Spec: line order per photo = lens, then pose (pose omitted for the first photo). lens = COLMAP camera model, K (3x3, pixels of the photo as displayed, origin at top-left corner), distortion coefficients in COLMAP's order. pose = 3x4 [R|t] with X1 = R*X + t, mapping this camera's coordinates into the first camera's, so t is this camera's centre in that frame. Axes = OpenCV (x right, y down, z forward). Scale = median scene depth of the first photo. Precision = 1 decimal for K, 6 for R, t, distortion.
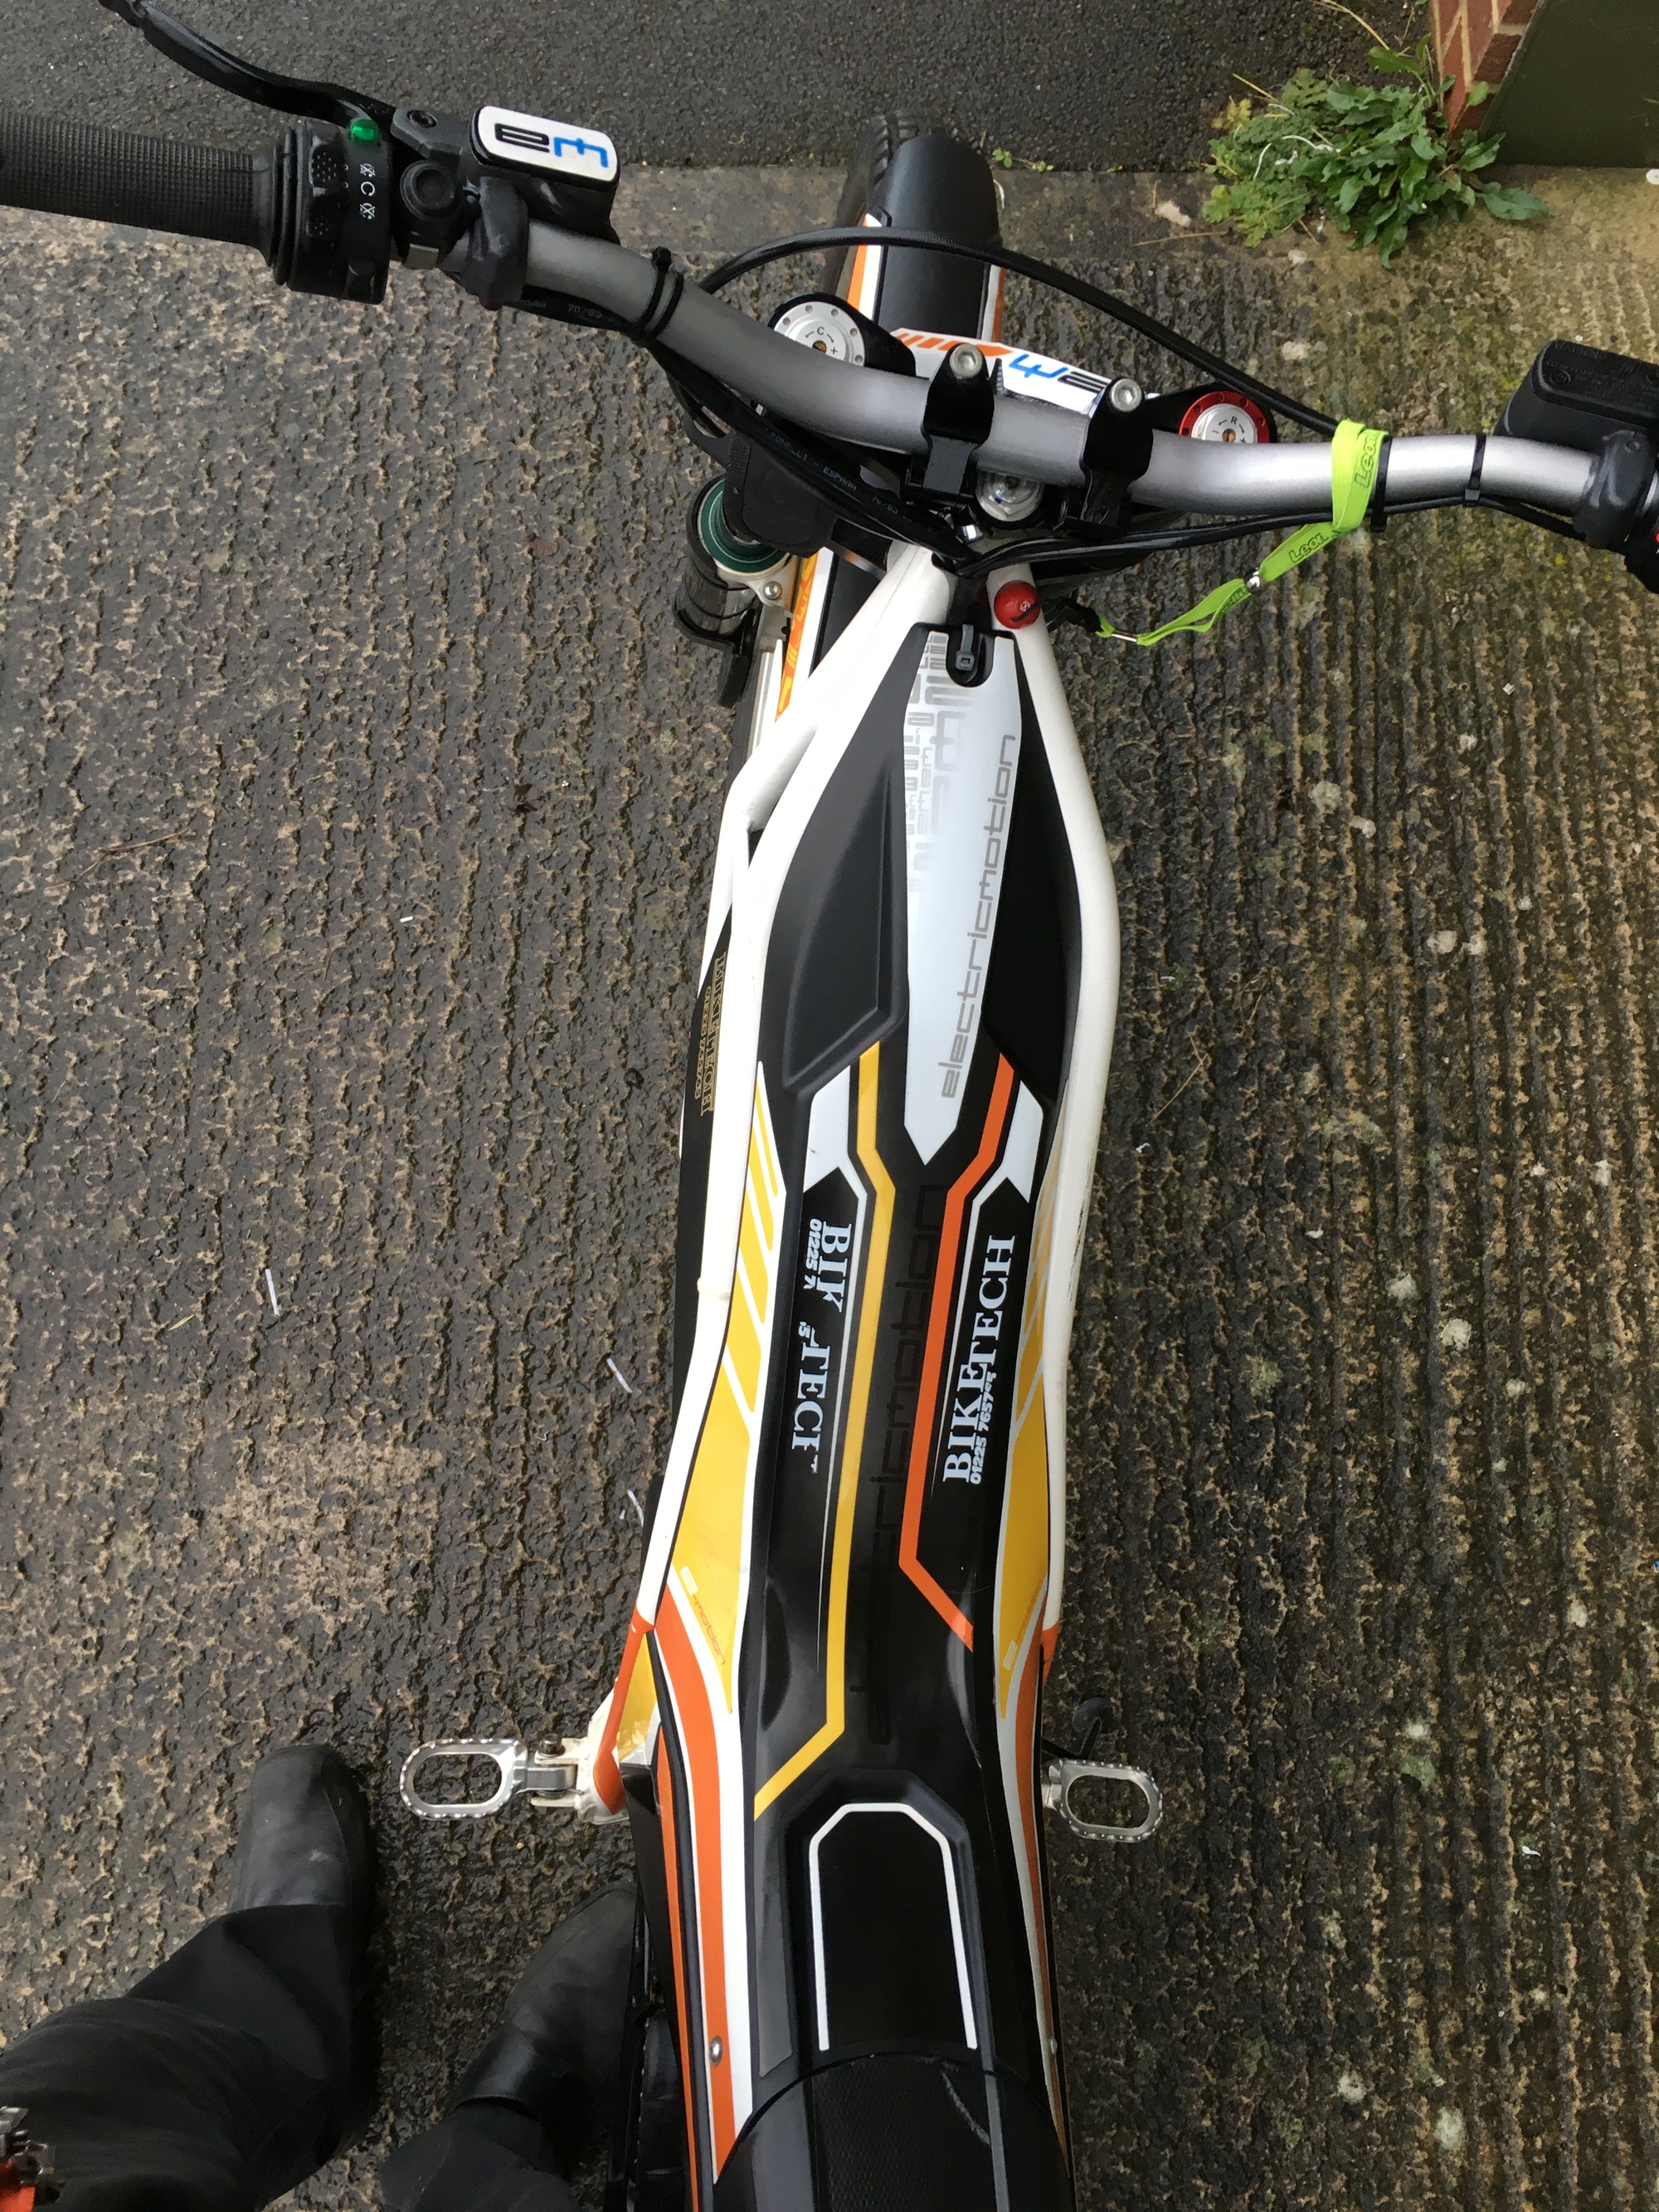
lens RADIAL K [[1895.8, 0, 842.3], [0, 1895.8, 1111.2], [0, 0, 1]] dist [0.068245, -0.101788]
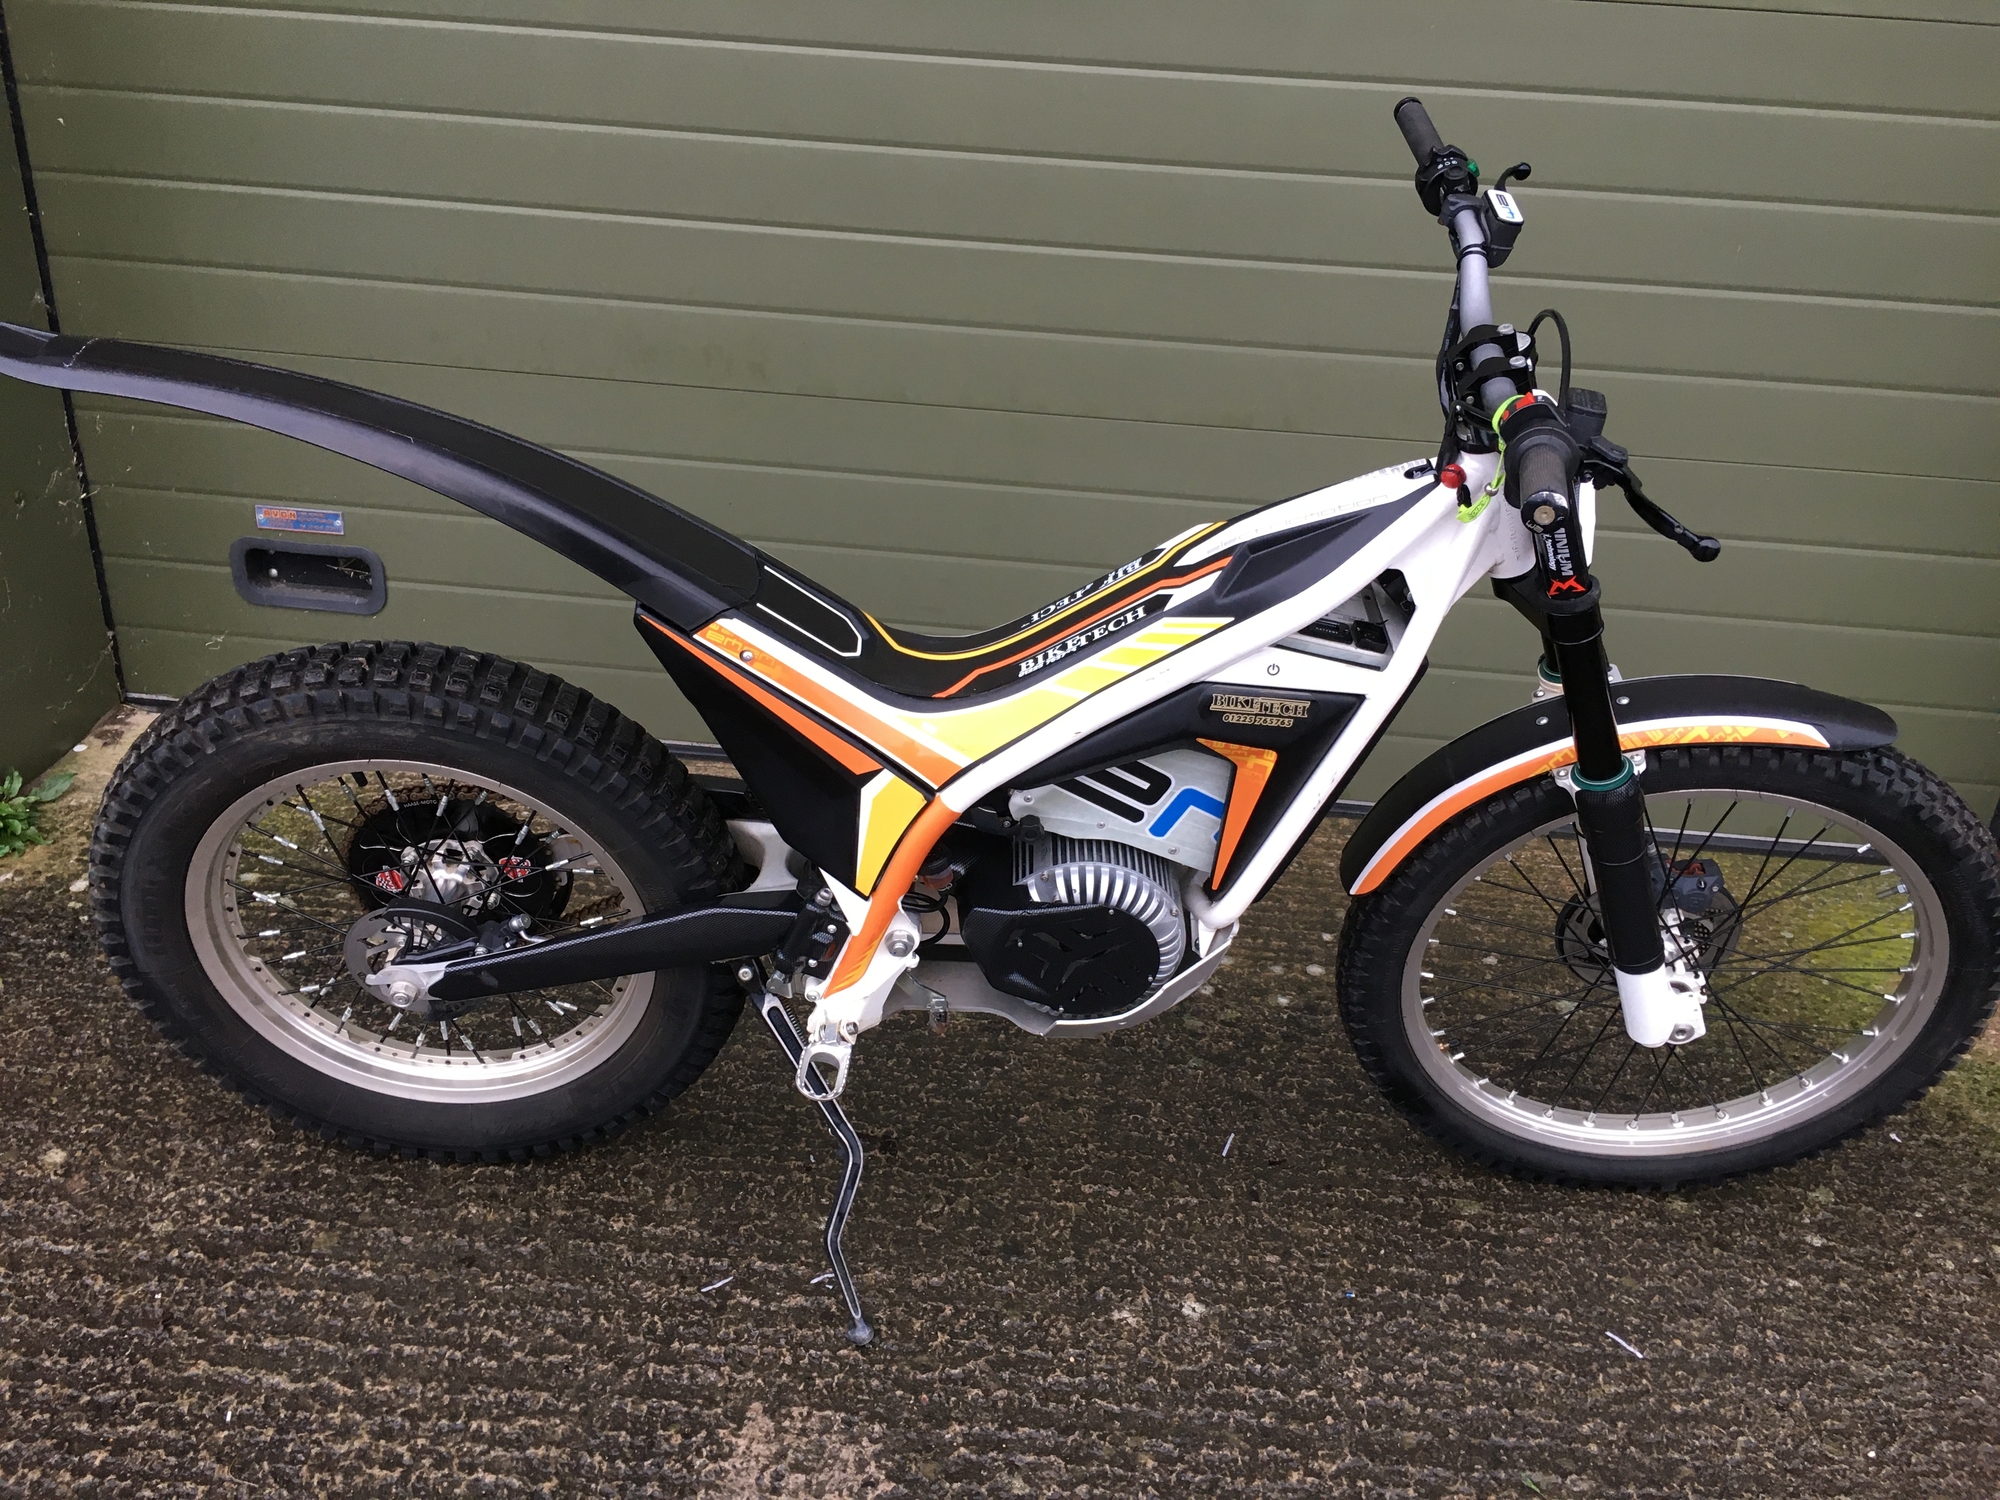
lens RADIAL K [[1714.3, 0, 985.9], [0, 1714.3, 736.0], [0, 0, 1]] dist [0.068245, -0.101788]
pose [[0.060554, -0.445543, 0.893210, -0.957843], [0.942996, 0.318913, 0.095149, 0.085461], [-0.327249, 0.836532, 0.439457, 0.163394]]
